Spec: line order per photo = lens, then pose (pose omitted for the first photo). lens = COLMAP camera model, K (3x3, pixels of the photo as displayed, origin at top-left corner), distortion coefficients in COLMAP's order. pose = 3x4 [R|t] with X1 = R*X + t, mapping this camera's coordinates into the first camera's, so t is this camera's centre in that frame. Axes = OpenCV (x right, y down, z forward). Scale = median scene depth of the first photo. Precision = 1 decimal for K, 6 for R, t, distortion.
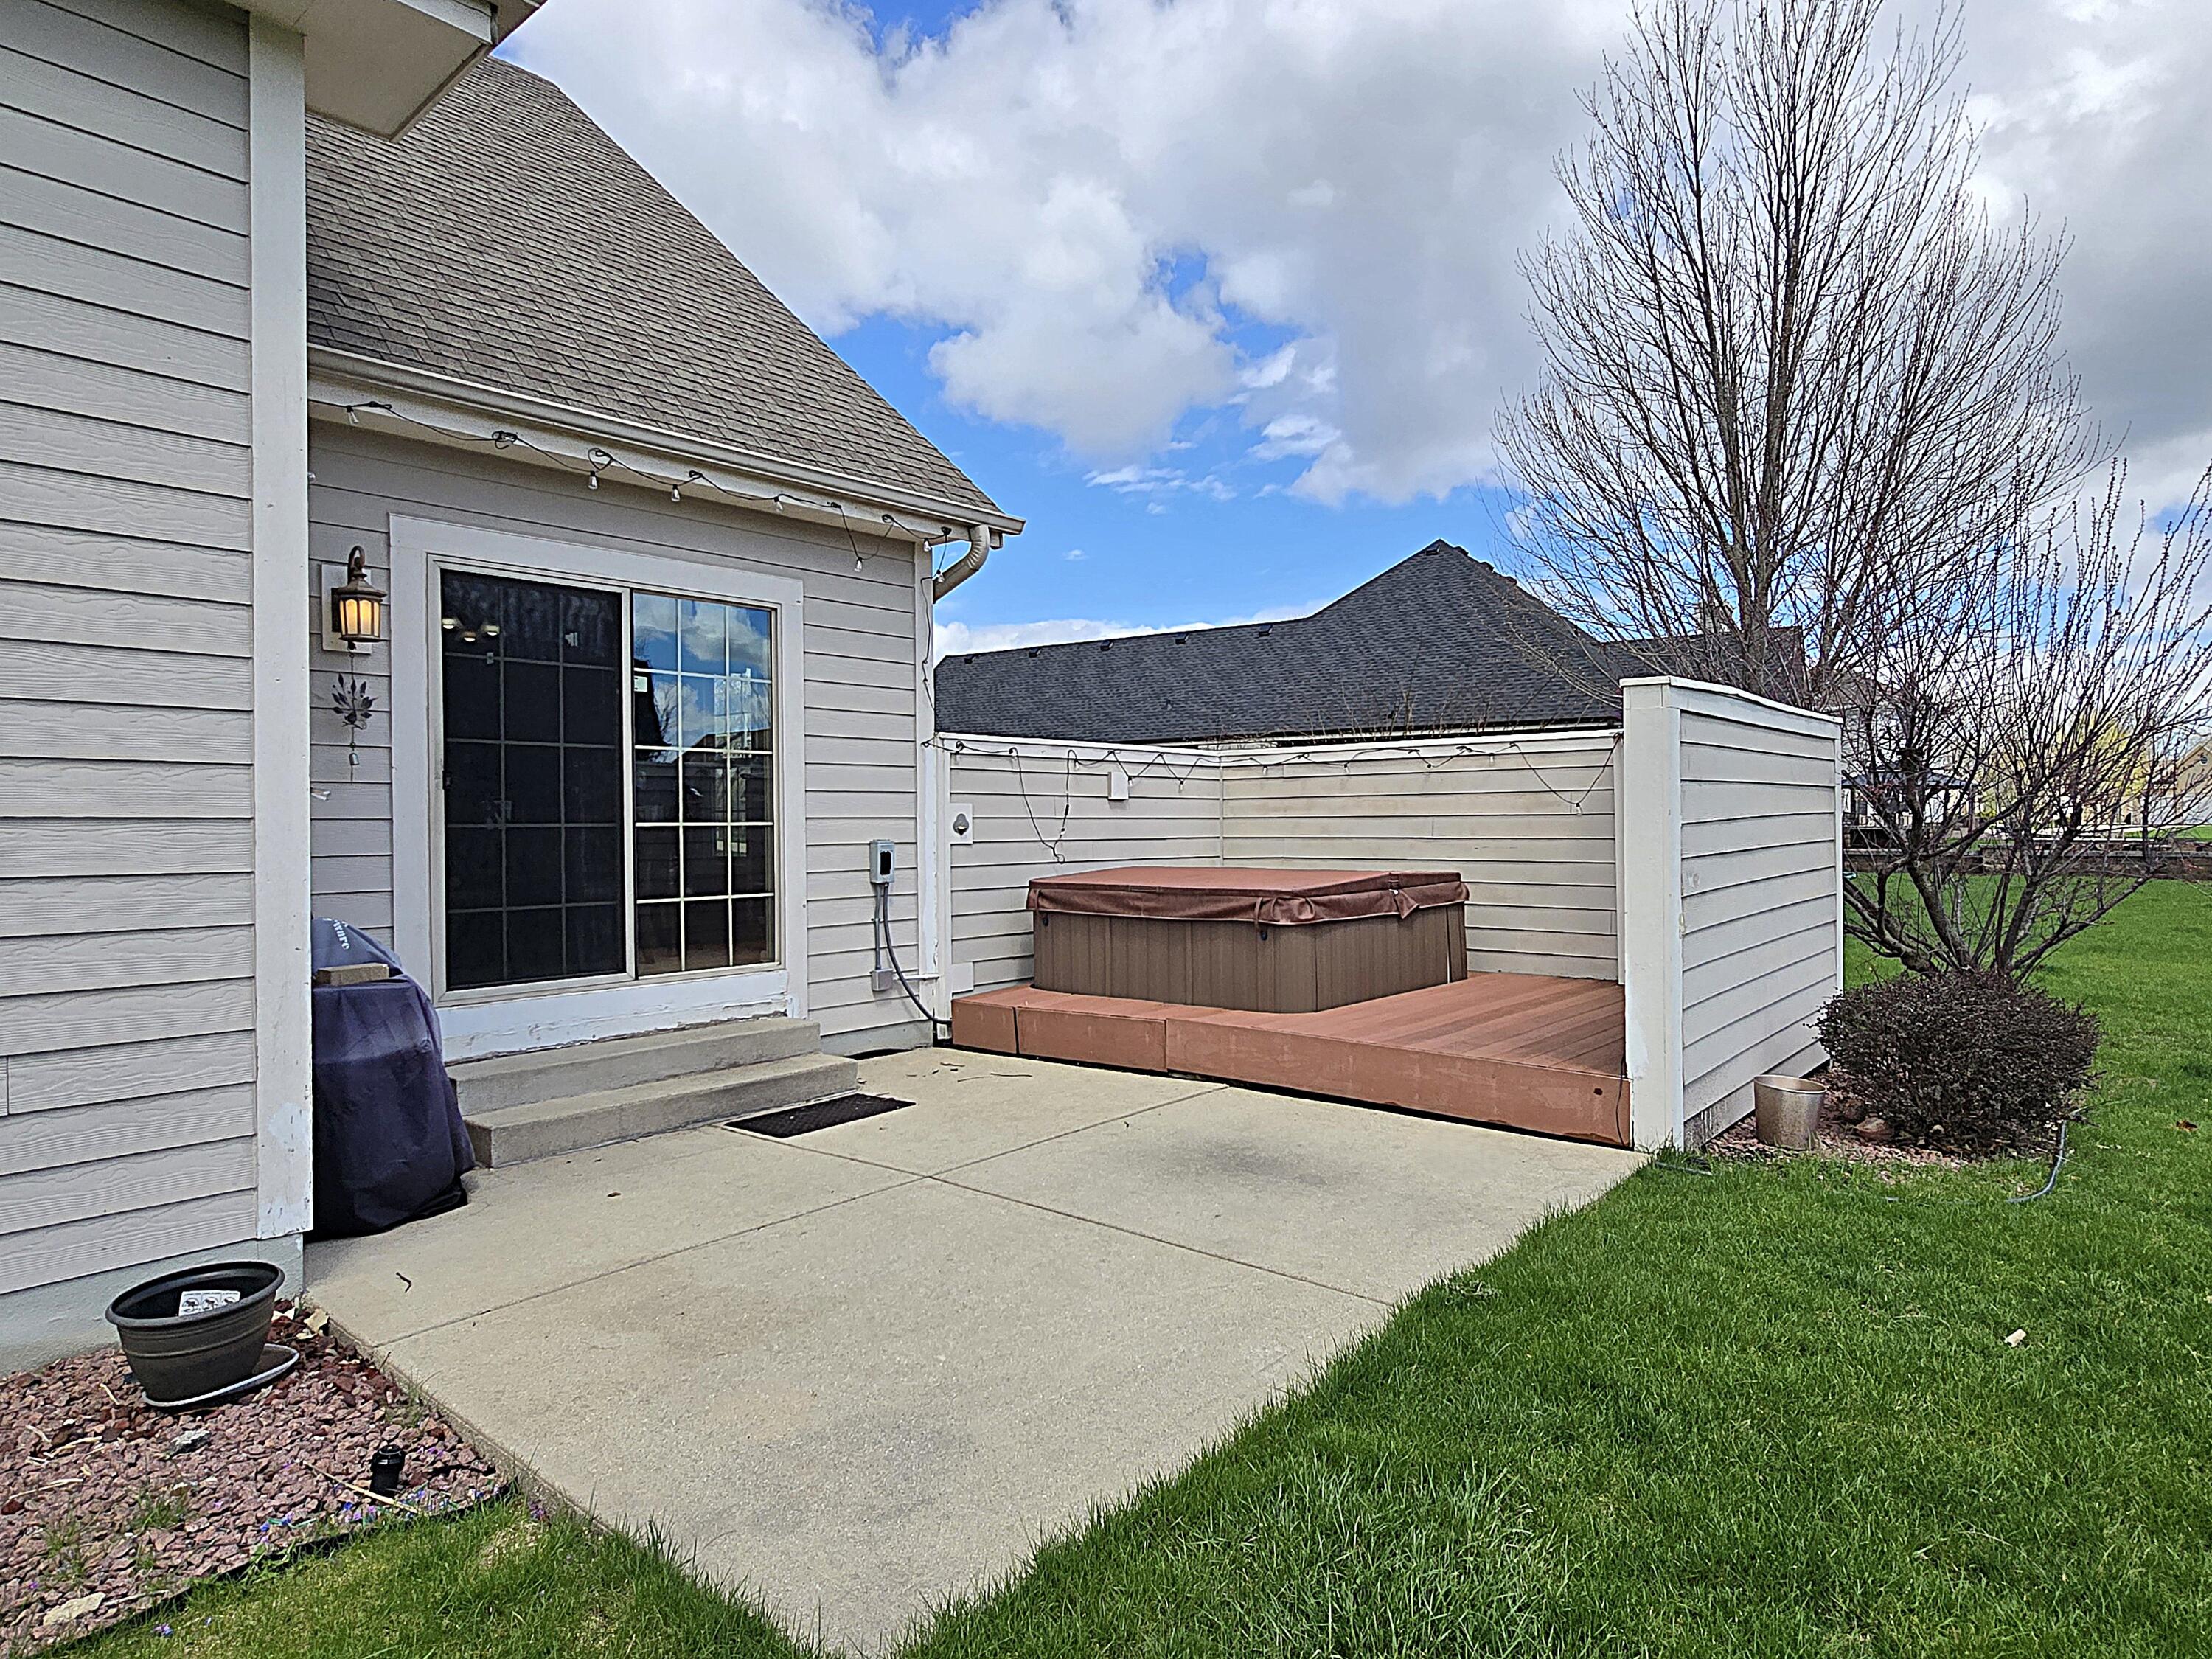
lens RADIAL K [[1232.9, 0, 1106.0], [0, 1232.9, 829.5], [0, 0, 1]] dist [-0.000024, -0.000498]
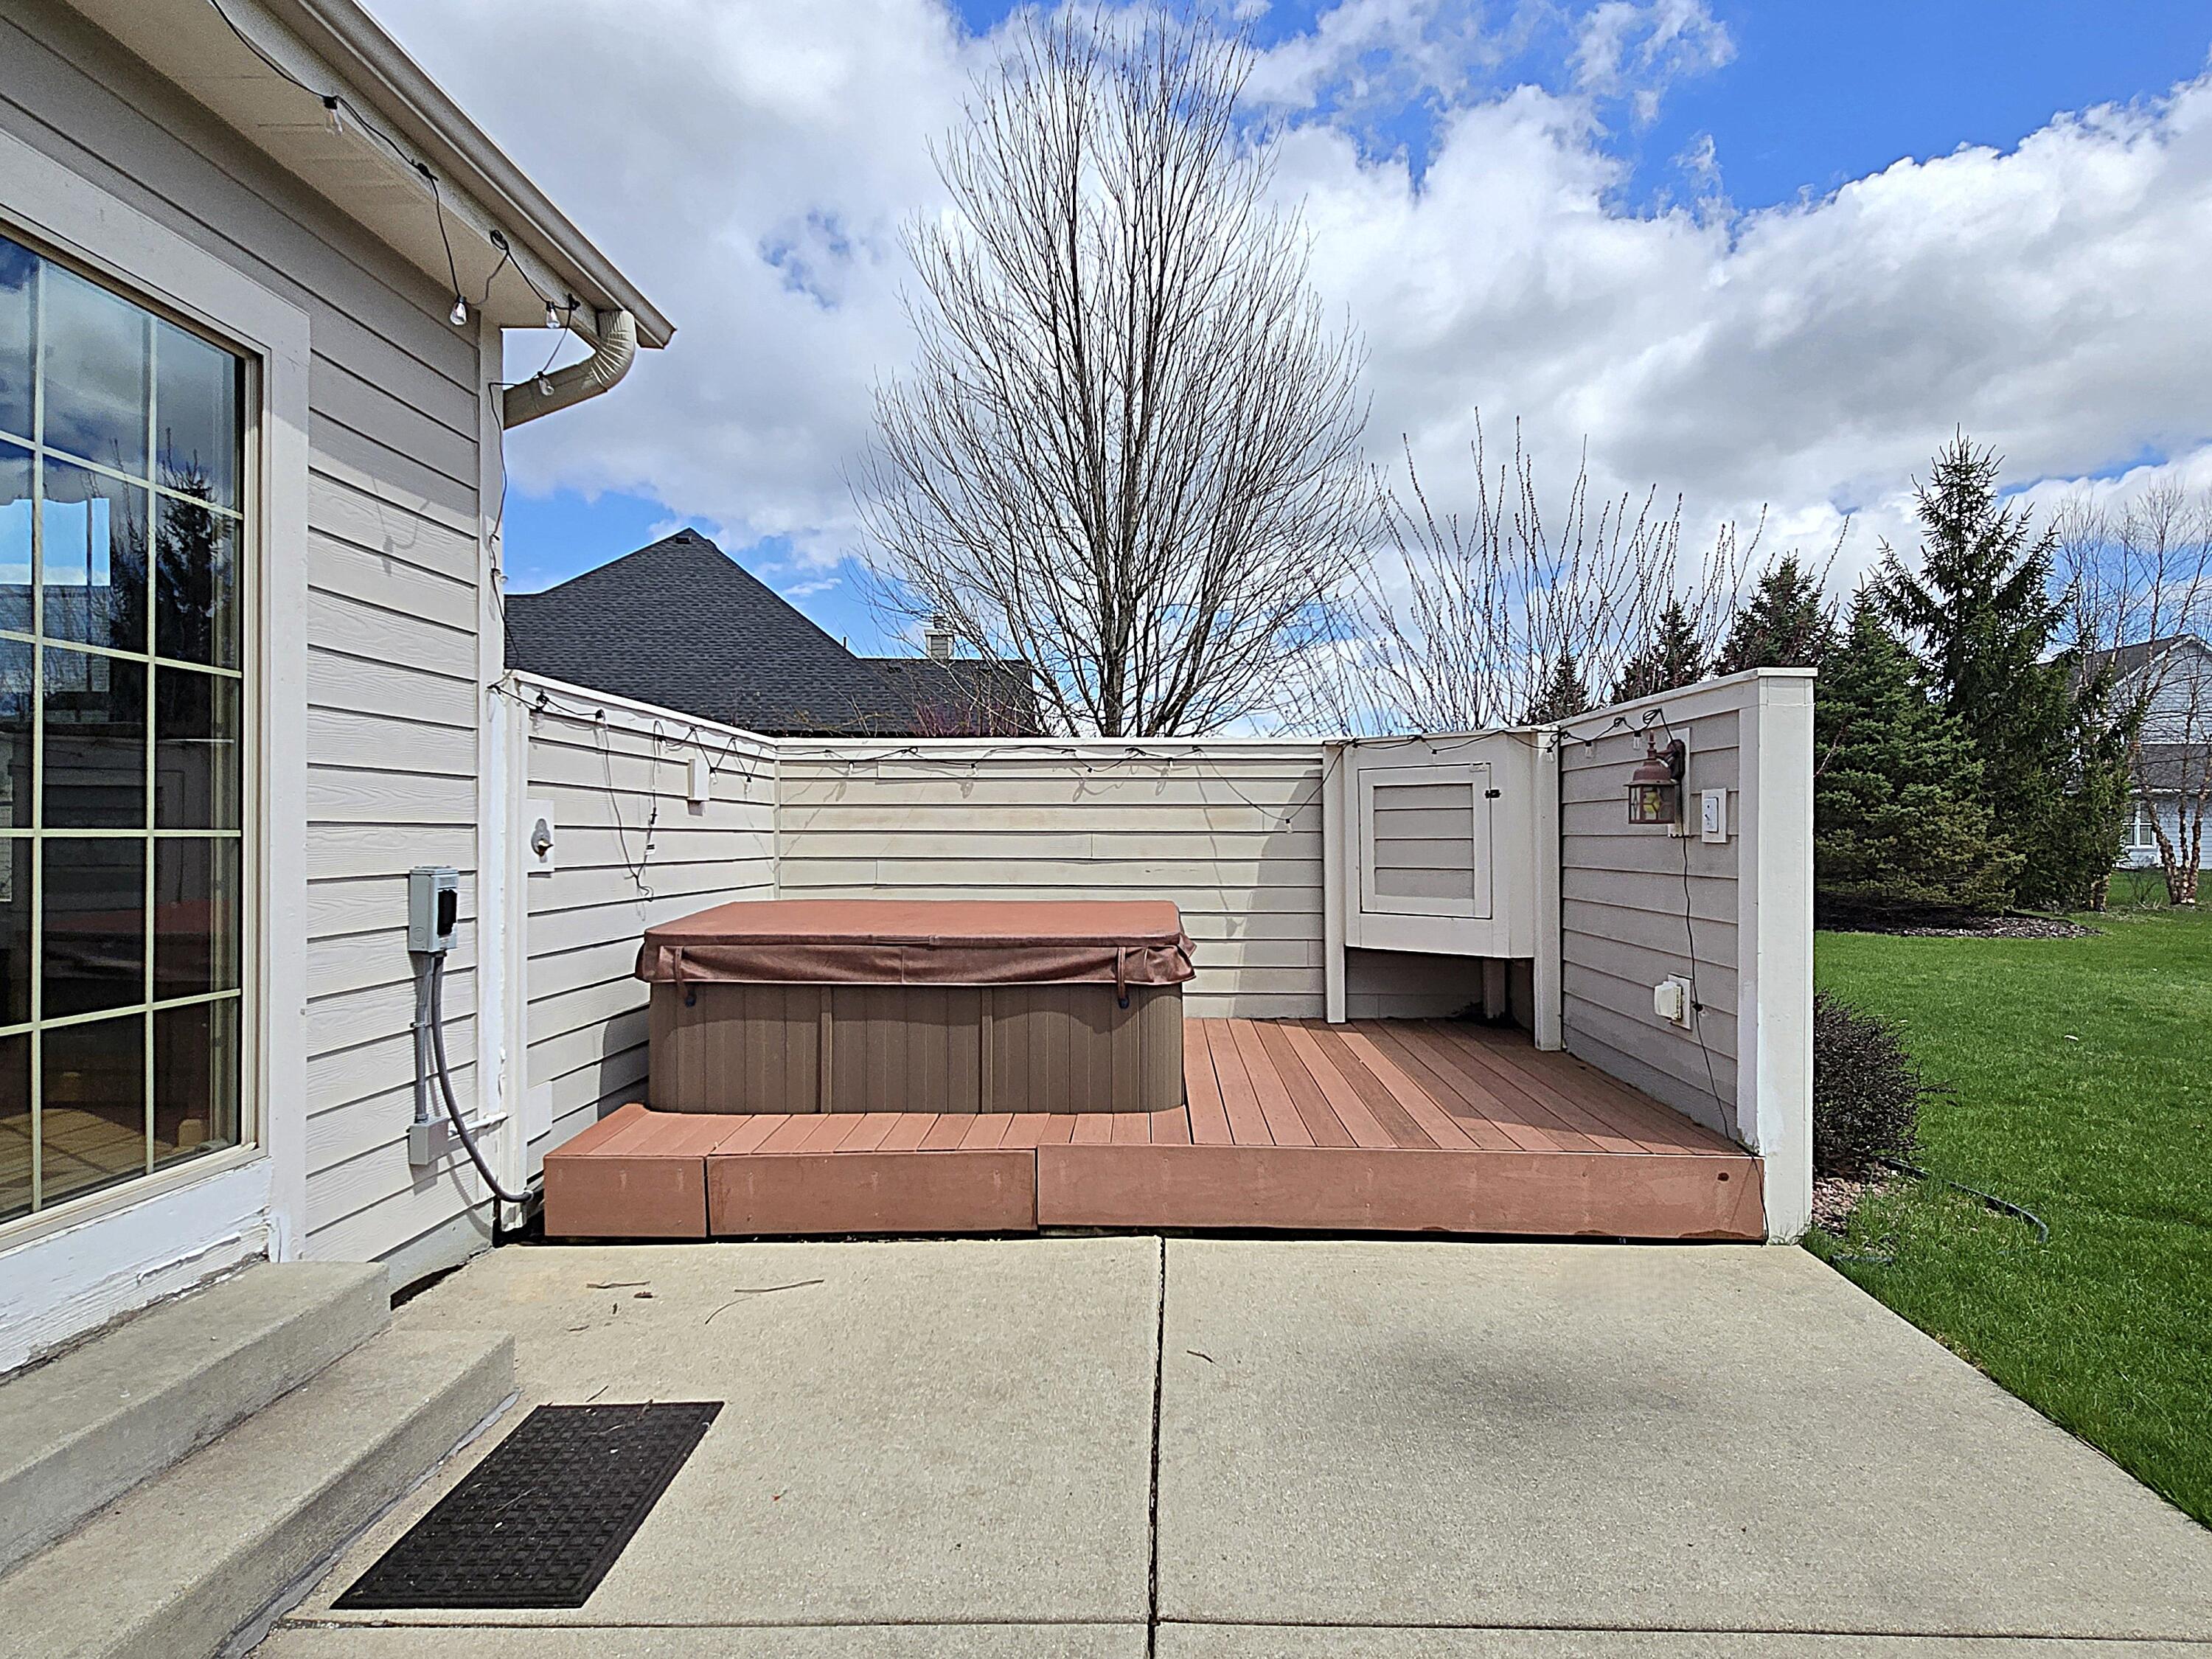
lens RADIAL K [[1232.9, 0, 1106.0], [0, 1232.9, 829.5], [0, 0, 1]] dist [-0.000024, -0.000498]
pose [[0.774443, 0.012028, 0.632530, -0.283013], [-0.004349, 0.999897, -0.013690, -0.001444], [-0.632629, 0.007851, 0.774415, 0.416023]]
